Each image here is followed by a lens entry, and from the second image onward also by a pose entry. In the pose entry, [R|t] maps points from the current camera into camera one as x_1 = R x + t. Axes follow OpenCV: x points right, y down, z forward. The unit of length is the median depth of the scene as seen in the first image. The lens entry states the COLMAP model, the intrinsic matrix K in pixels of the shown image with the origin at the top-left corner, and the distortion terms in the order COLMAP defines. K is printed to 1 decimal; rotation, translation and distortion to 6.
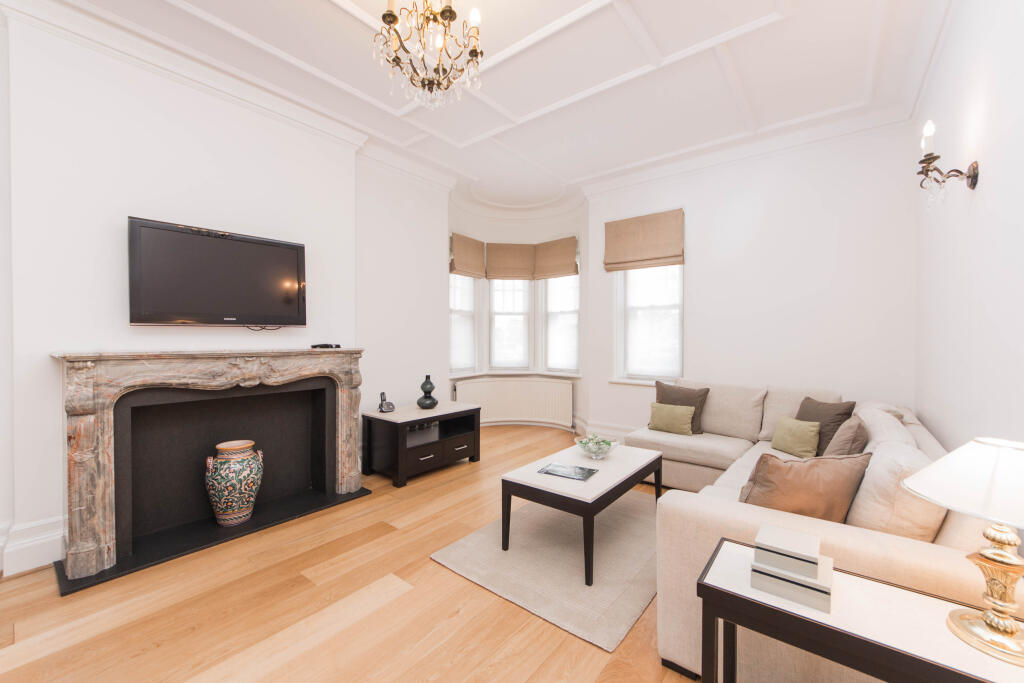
lens RADIAL K [[411.6, 0, 512.0], [0, 411.6, 341.5], [0, 0, 1]] dist [-0.000393, 0.000000]
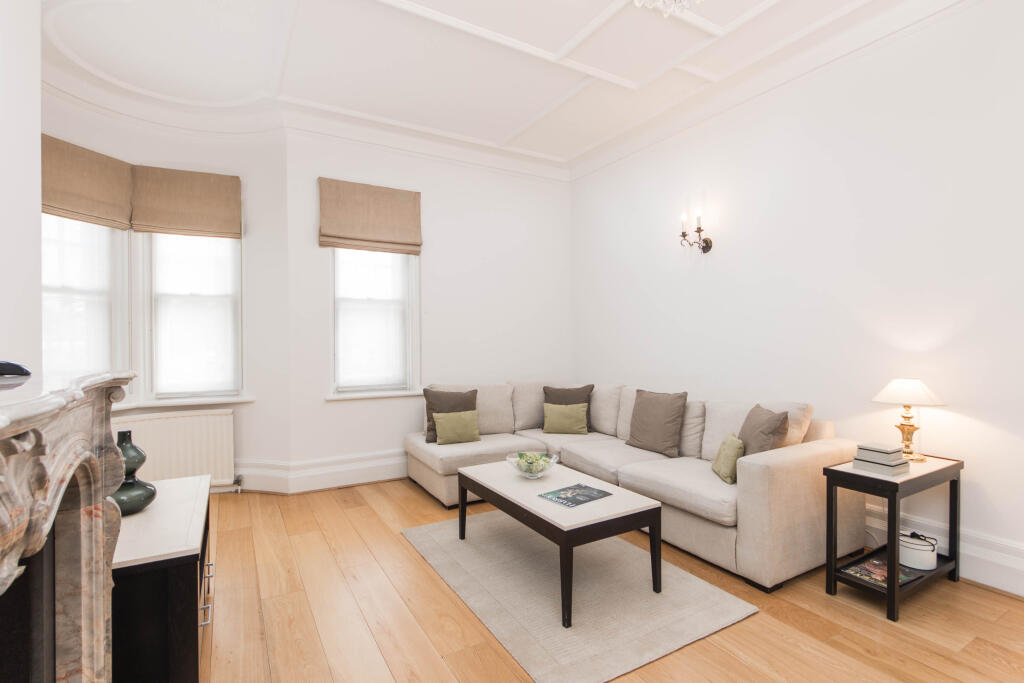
lens RADIAL K [[484.4, 0, 512.0], [0, 484.4, 341.5], [0, 0, 1]] dist [0.001545, 0.000057]
pose [[0.359295, -0.009216, 0.933179, -0.455351], [0.011944, 0.999915, 0.005276, -0.005362], [-0.933148, 0.009250, 0.359374, 0.409919]]
